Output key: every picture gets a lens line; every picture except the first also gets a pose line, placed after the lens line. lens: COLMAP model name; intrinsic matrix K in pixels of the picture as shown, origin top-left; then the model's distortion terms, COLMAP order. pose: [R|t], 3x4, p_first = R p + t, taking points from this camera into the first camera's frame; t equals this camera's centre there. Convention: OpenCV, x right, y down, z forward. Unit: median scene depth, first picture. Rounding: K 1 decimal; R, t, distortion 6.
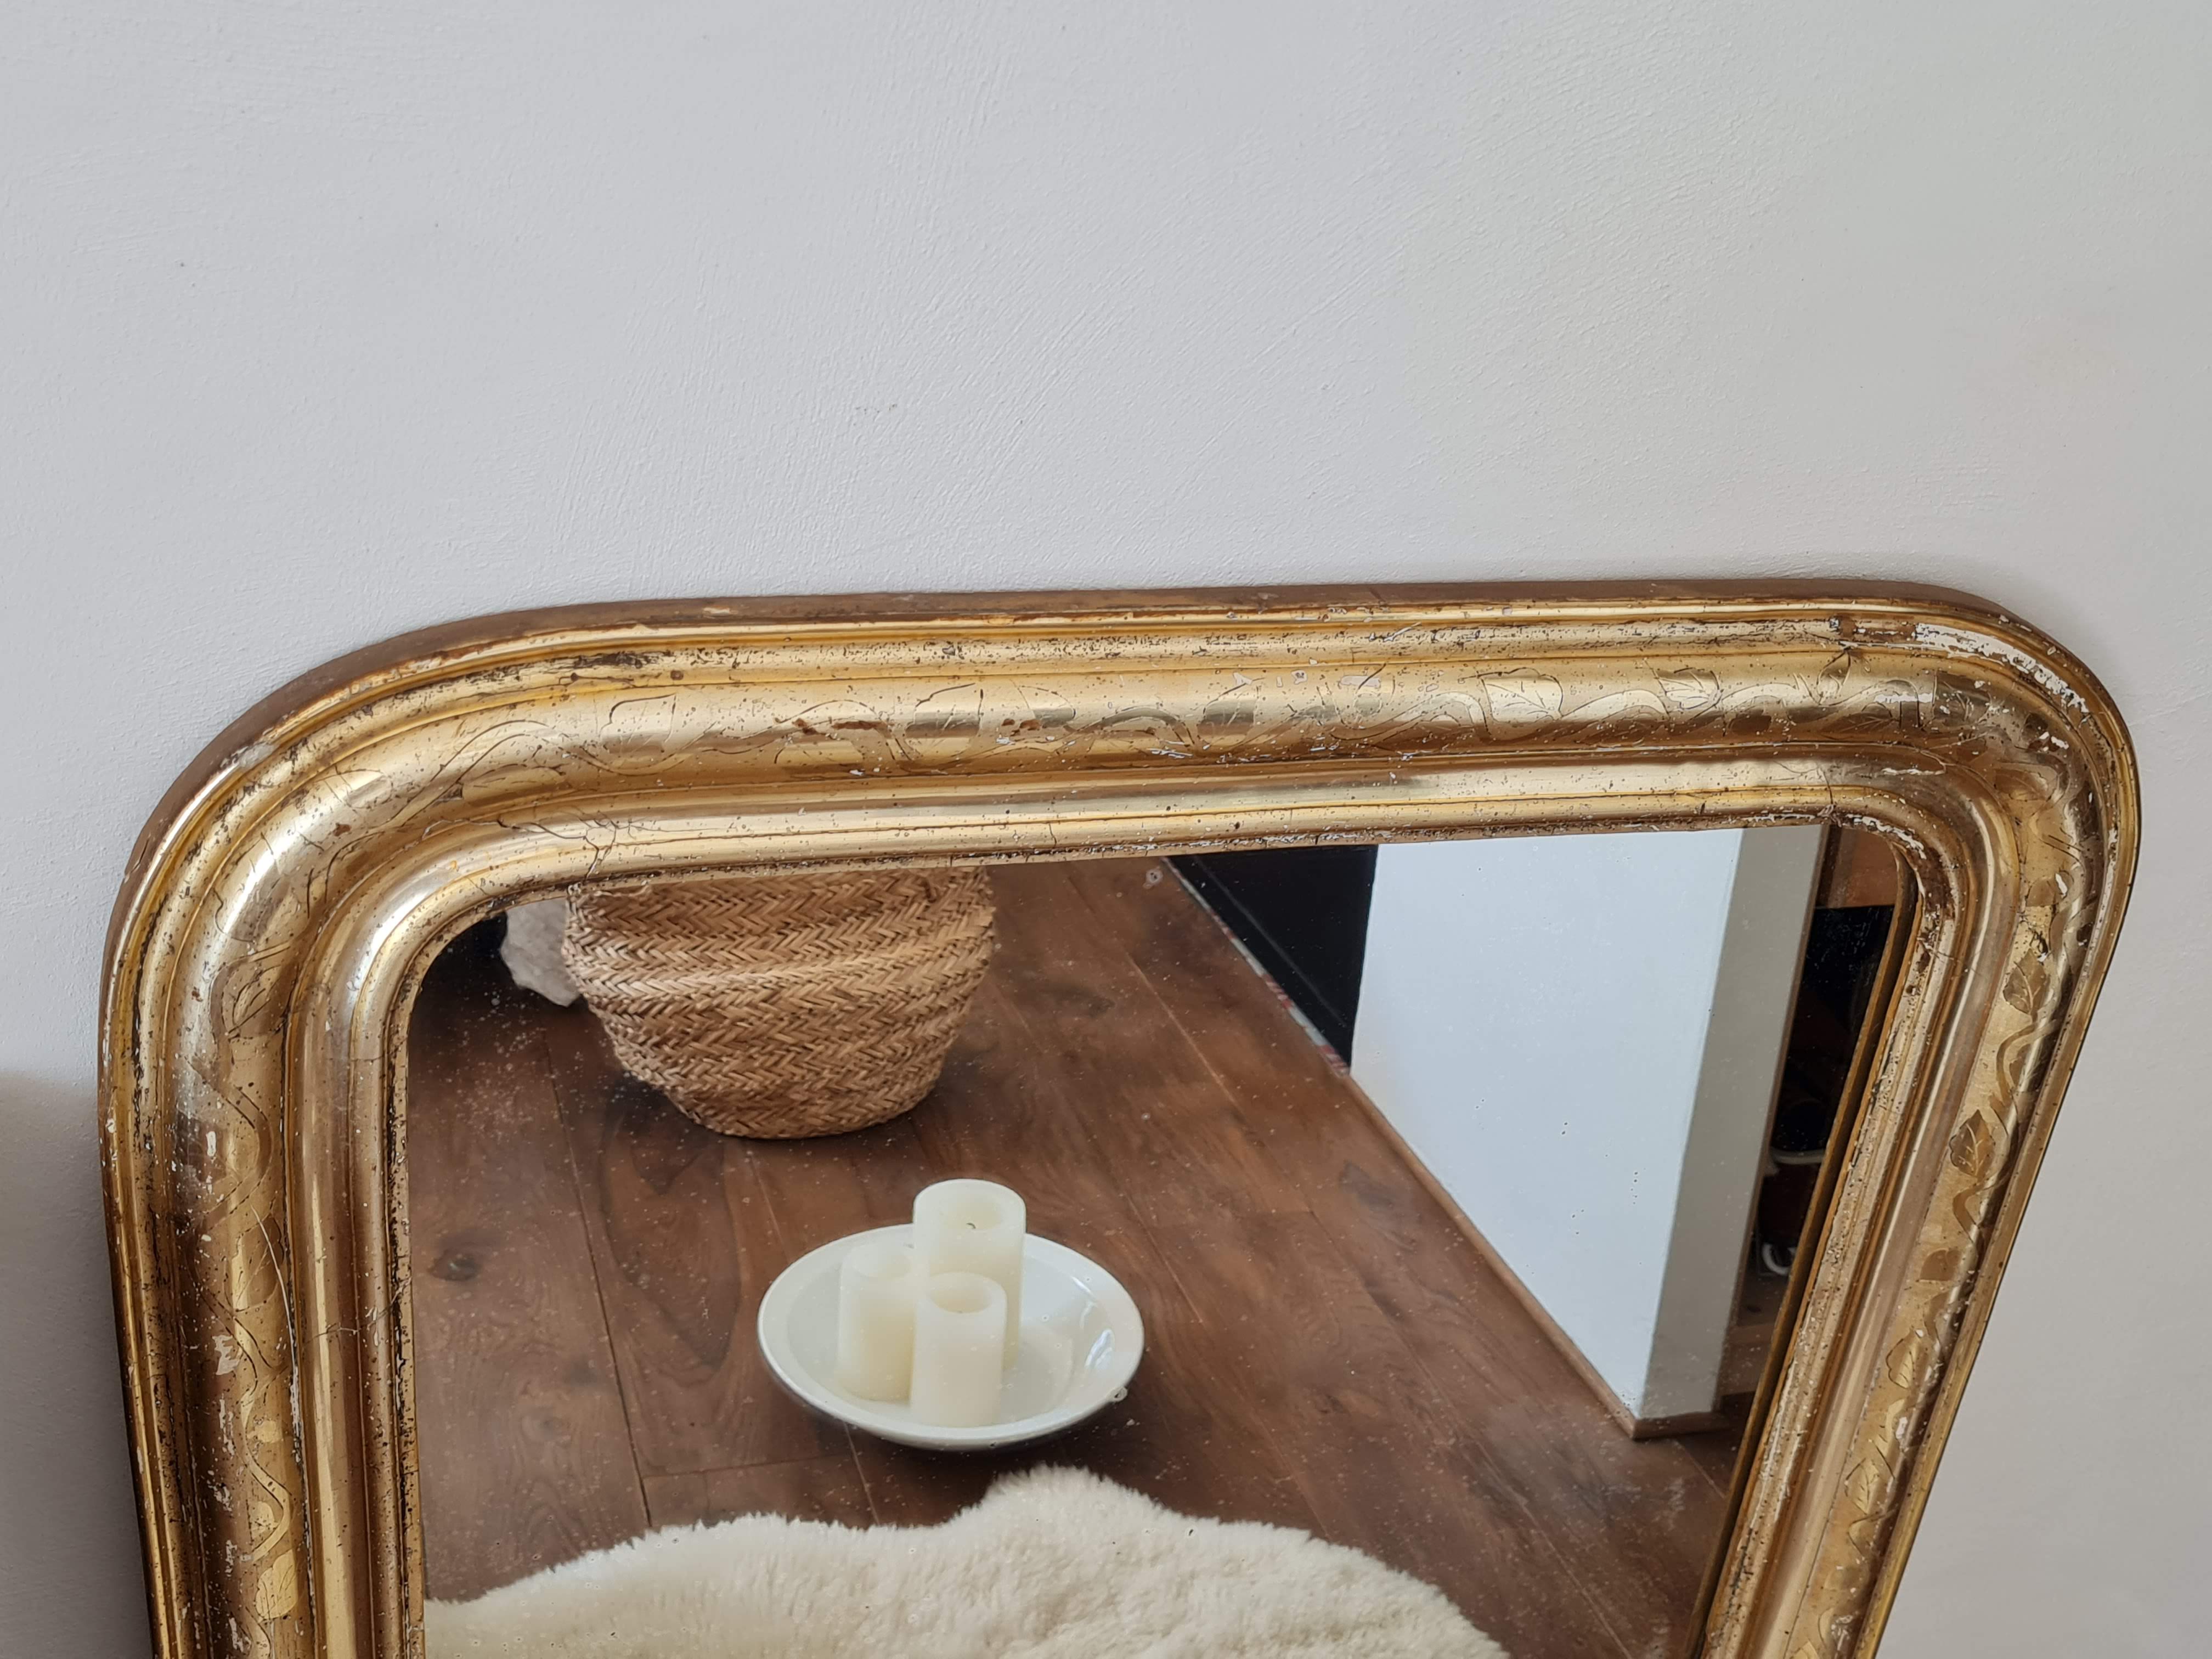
lens RADIAL K [[2479.4, 0, 1061.8], [0, 2479.4, 841.4], [0, 0, 1]] dist [0.036825, 0.000000]
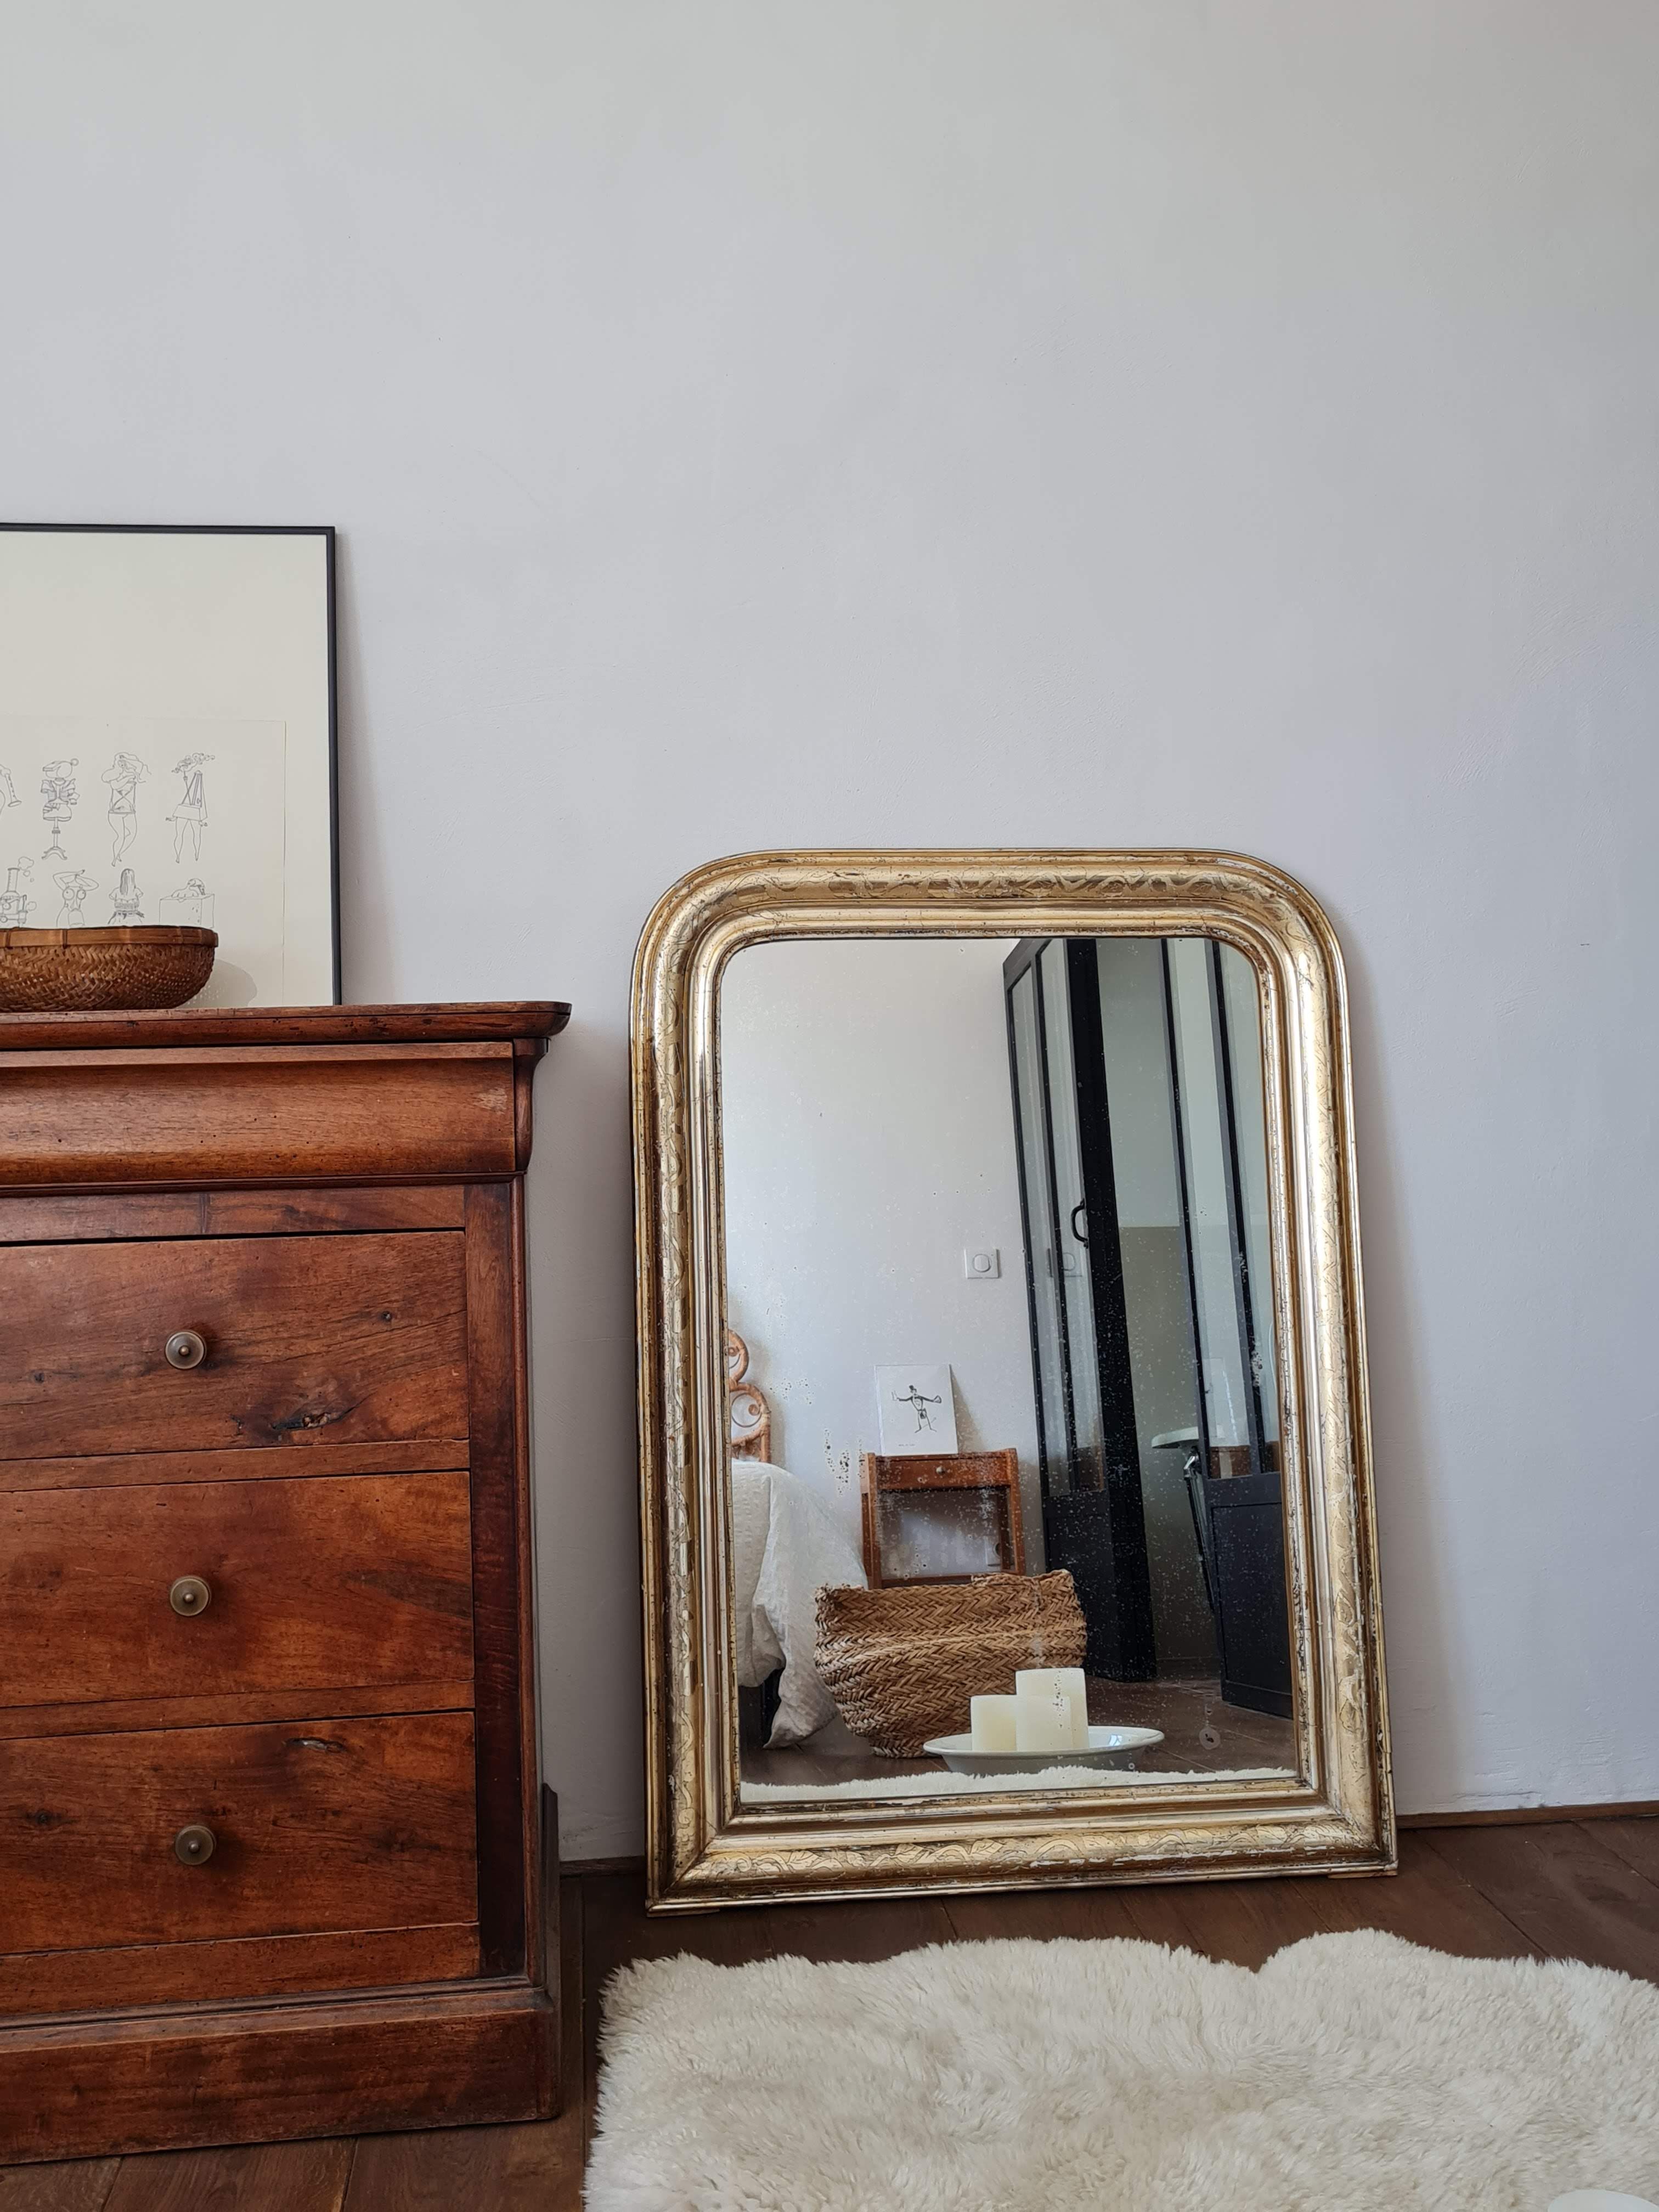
lens RADIAL K [[2291.4, 0, 820.9], [0, 2291.4, 1071.2], [0, 0, 1]] dist [0.037216, 0.000000]
pose [[0.975582, -0.139052, -0.170011, 0.266081], [0.019986, 0.827058, -0.561762, 1.394611], [0.218723, 0.544647, 0.809642, -0.991044]]
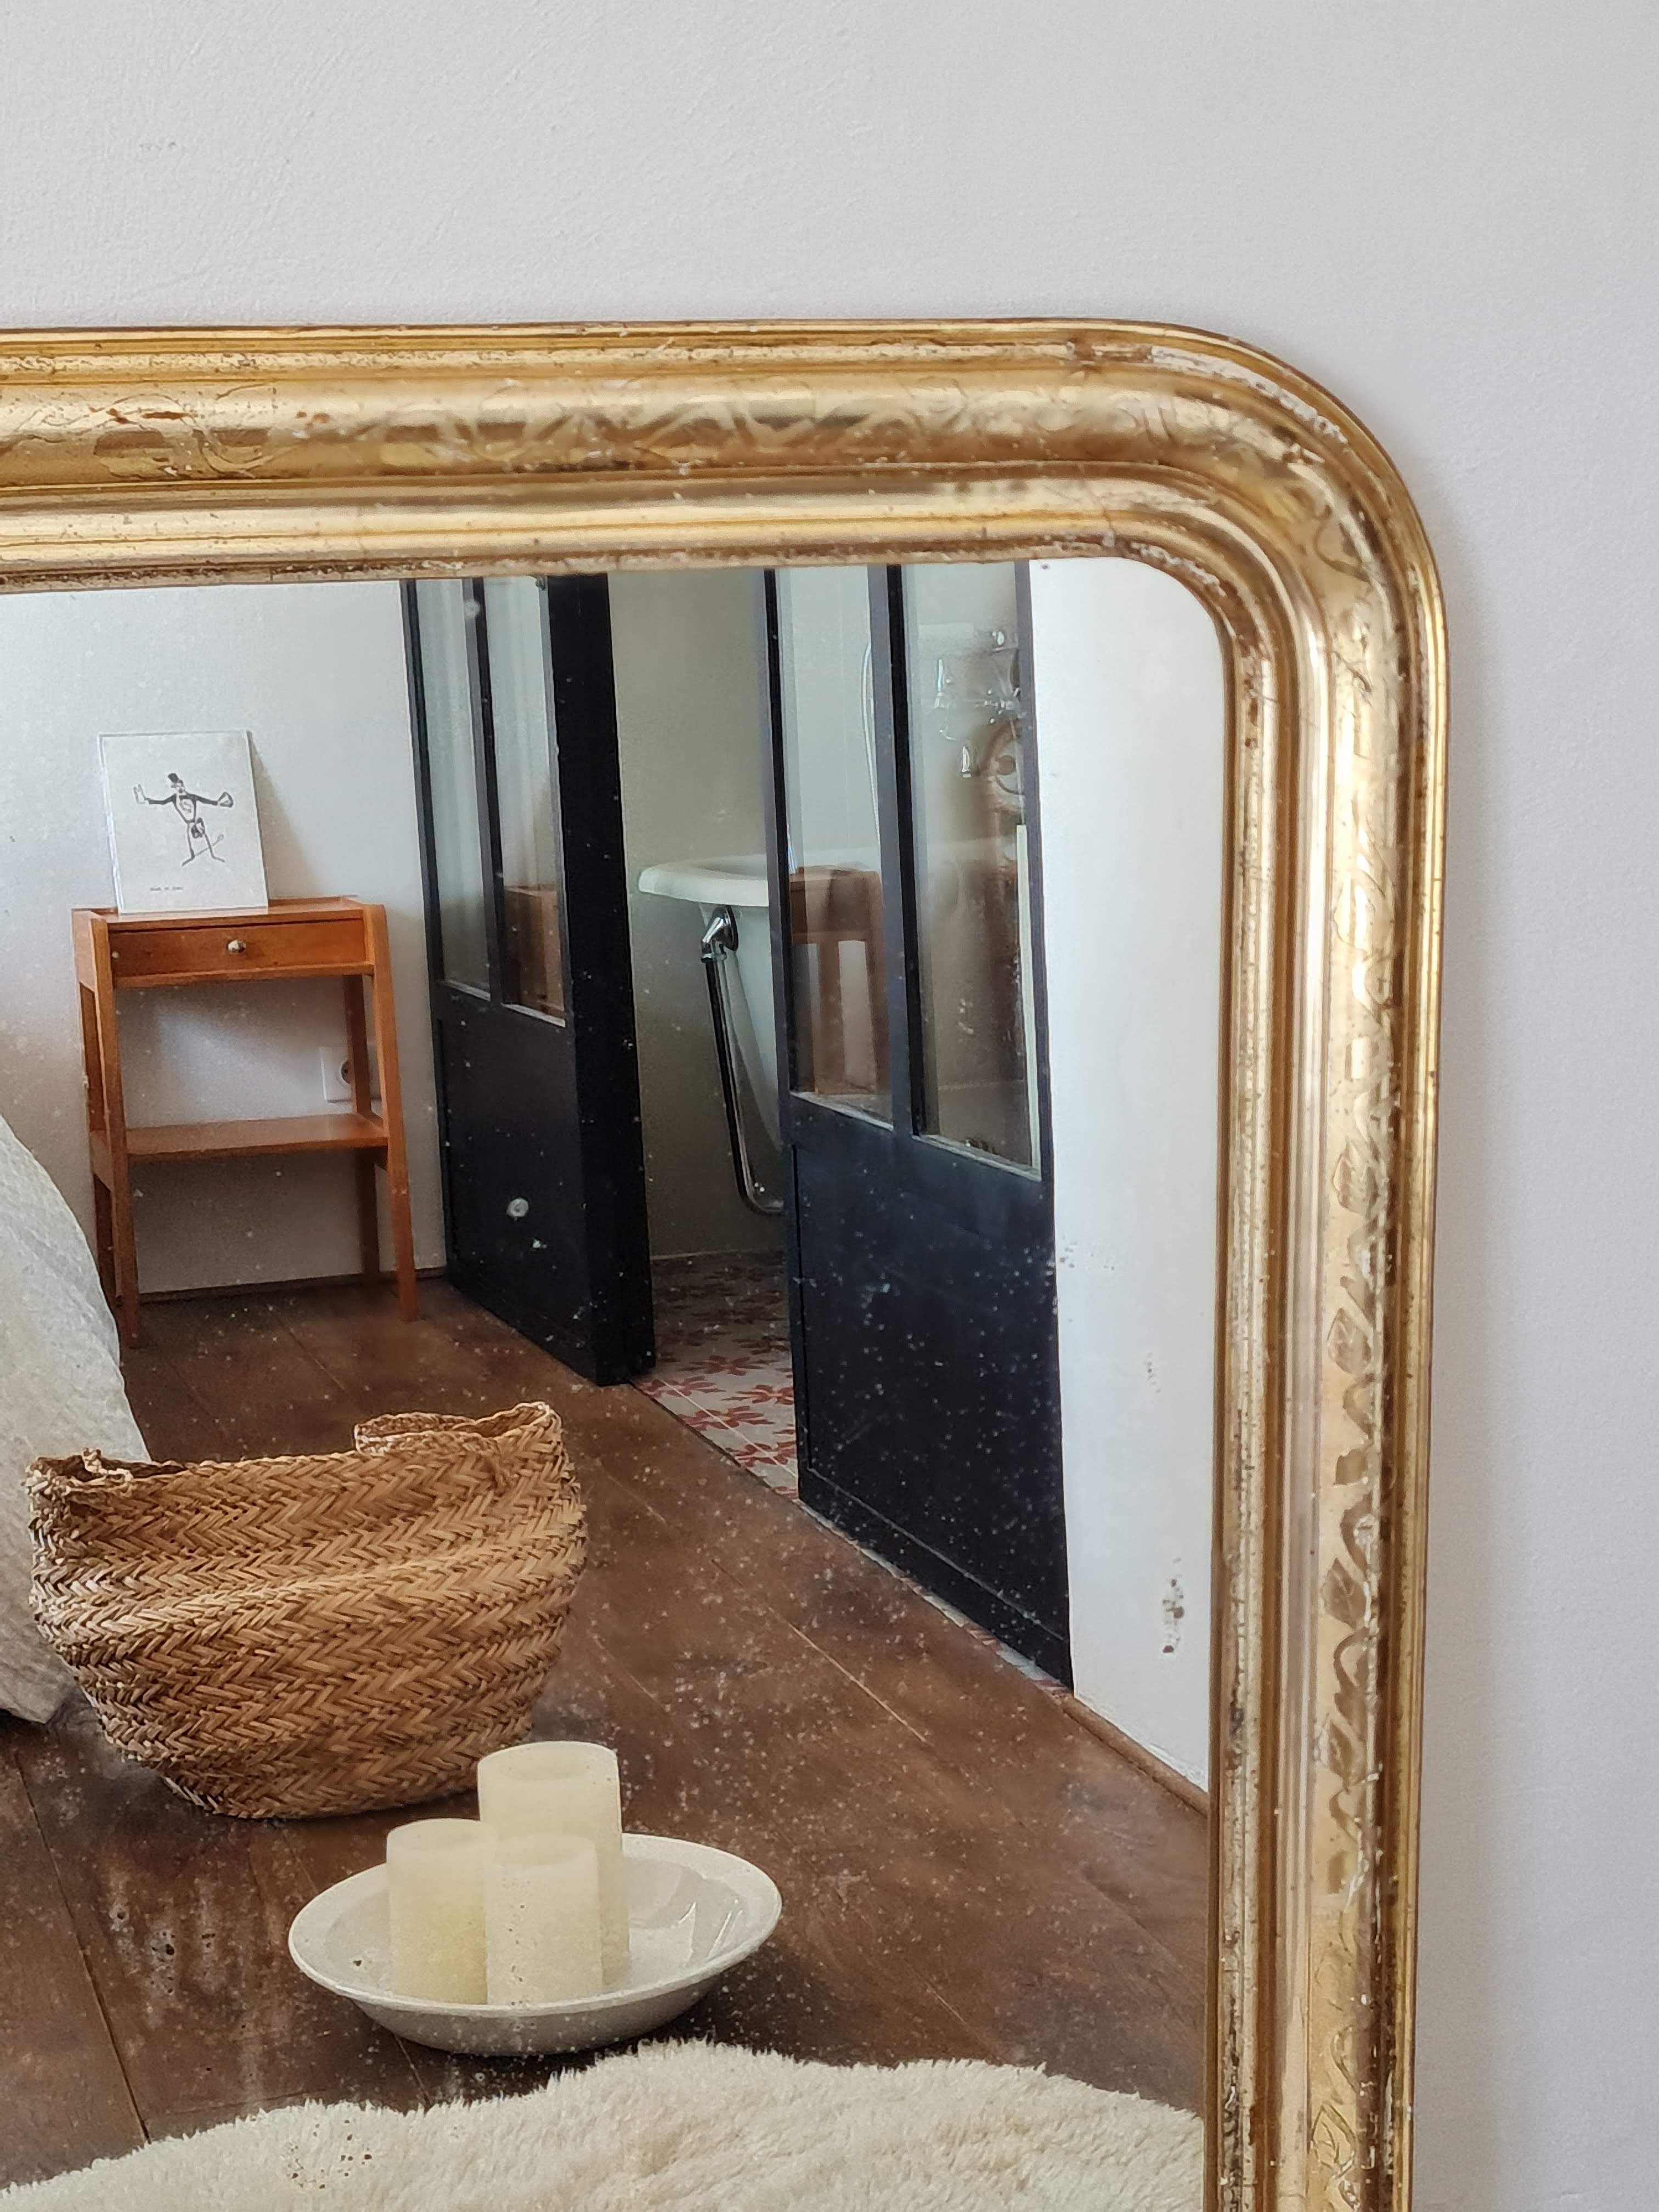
lens RADIAL K [[3756.2, 0, 837.4], [0, 3756.2, 1027.7], [0, 0, 1]] dist [0.040167, 0.000000]
pose [[0.994116, -0.107104, 0.016216, 0.124835], [0.107479, 0.956578, -0.270938, 0.539869], [0.013506, 0.271087, 0.962460, -0.441094]]
